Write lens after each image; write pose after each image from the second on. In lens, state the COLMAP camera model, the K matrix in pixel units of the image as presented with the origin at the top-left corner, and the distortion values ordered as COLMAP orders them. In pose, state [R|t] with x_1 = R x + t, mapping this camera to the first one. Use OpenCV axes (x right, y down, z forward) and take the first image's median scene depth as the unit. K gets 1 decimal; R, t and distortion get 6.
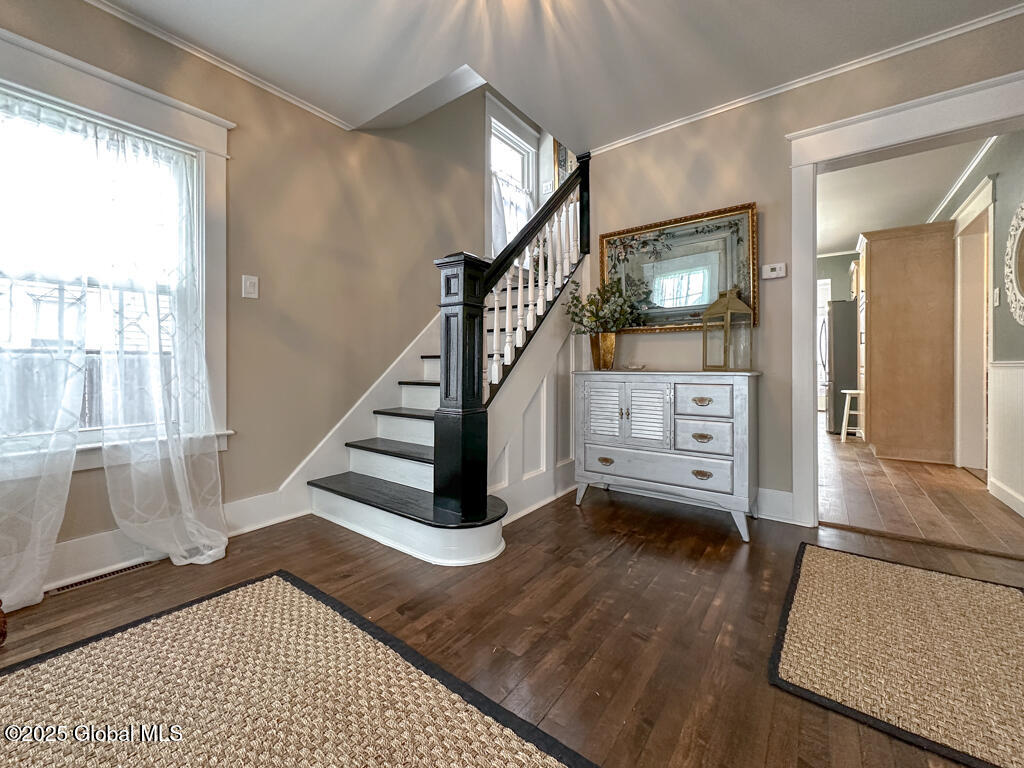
lens RADIAL K [[407.5, 0, 510.8], [0, 407.5, 361.8], [0, 0, 1]] dist [-0.000499, 0.000015]
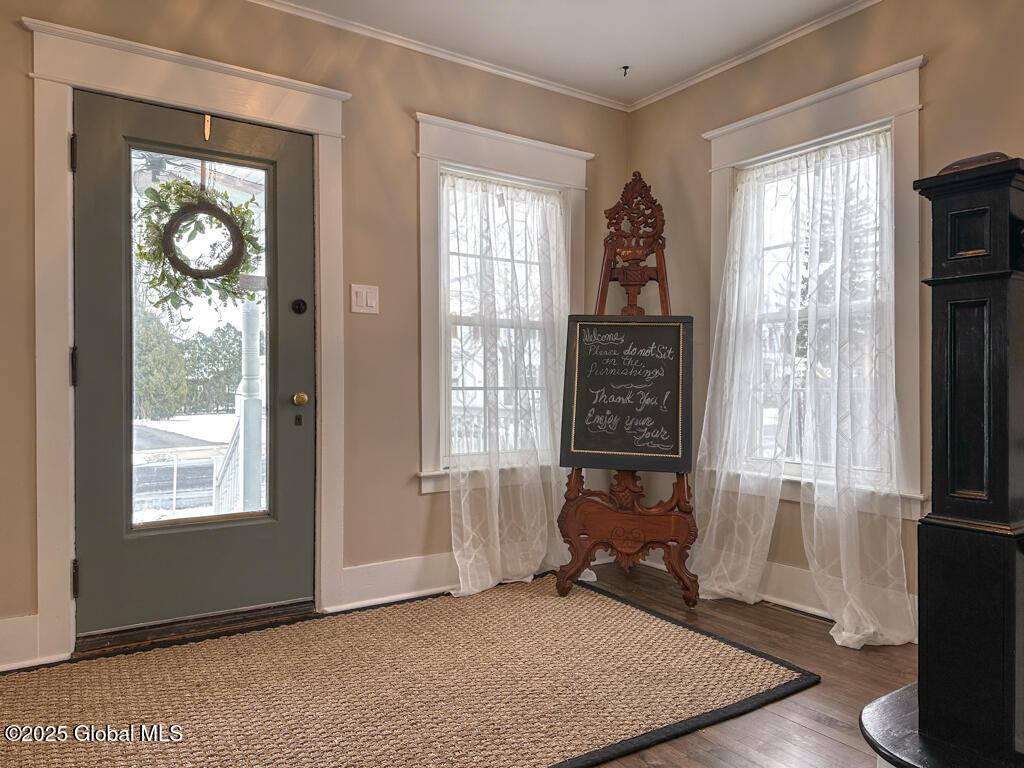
lens RADIAL K [[712.3, 0, 512.0], [0, 712.3, 384.0], [0, 0, 1]] dist [0.131461, -0.214345]
pose [[-0.308363, 0.003204, -0.951263, 0.751681], [0.008033, 0.999967, 0.000764, -0.030135], [0.951235, -0.007406, -0.308378, 0.742060]]
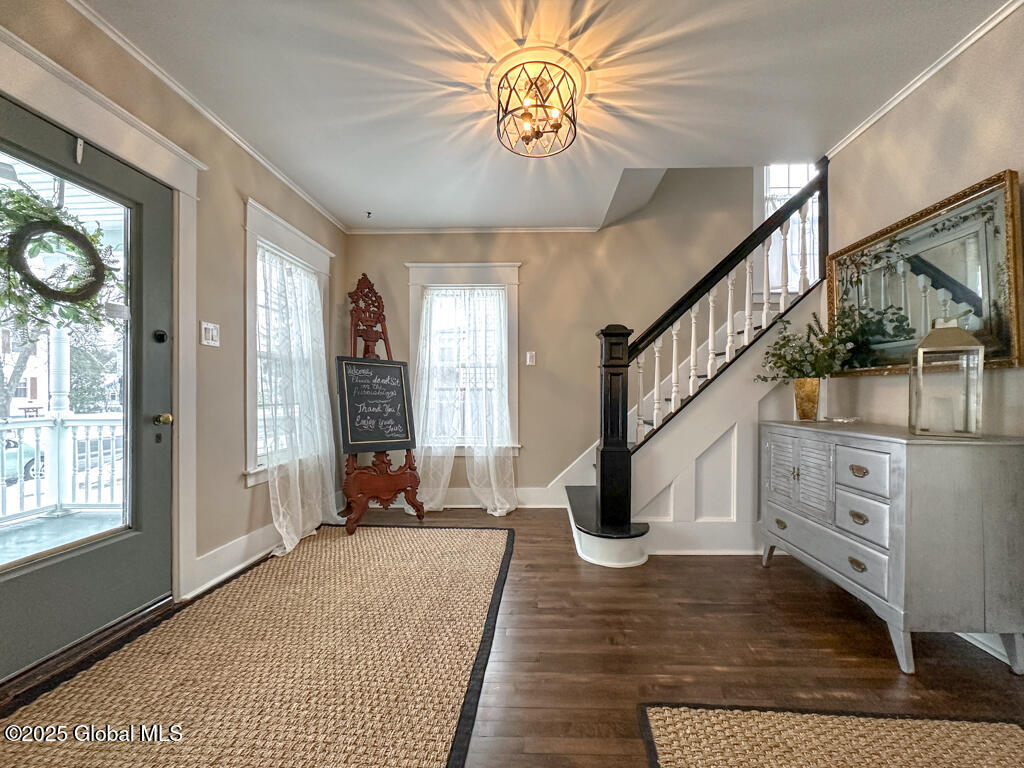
lens RADIAL K [[414.1, 0, 533.7], [0, 414.1, 390.6], [0, 0, 1]] dist [0.001150, 0.000265]
pose [[0.591751, -0.002193, -0.806118, 0.757881], [0.005389, 0.999985, 0.001235, -0.062180], [0.806103, -0.005075, 0.591754, 0.033590]]
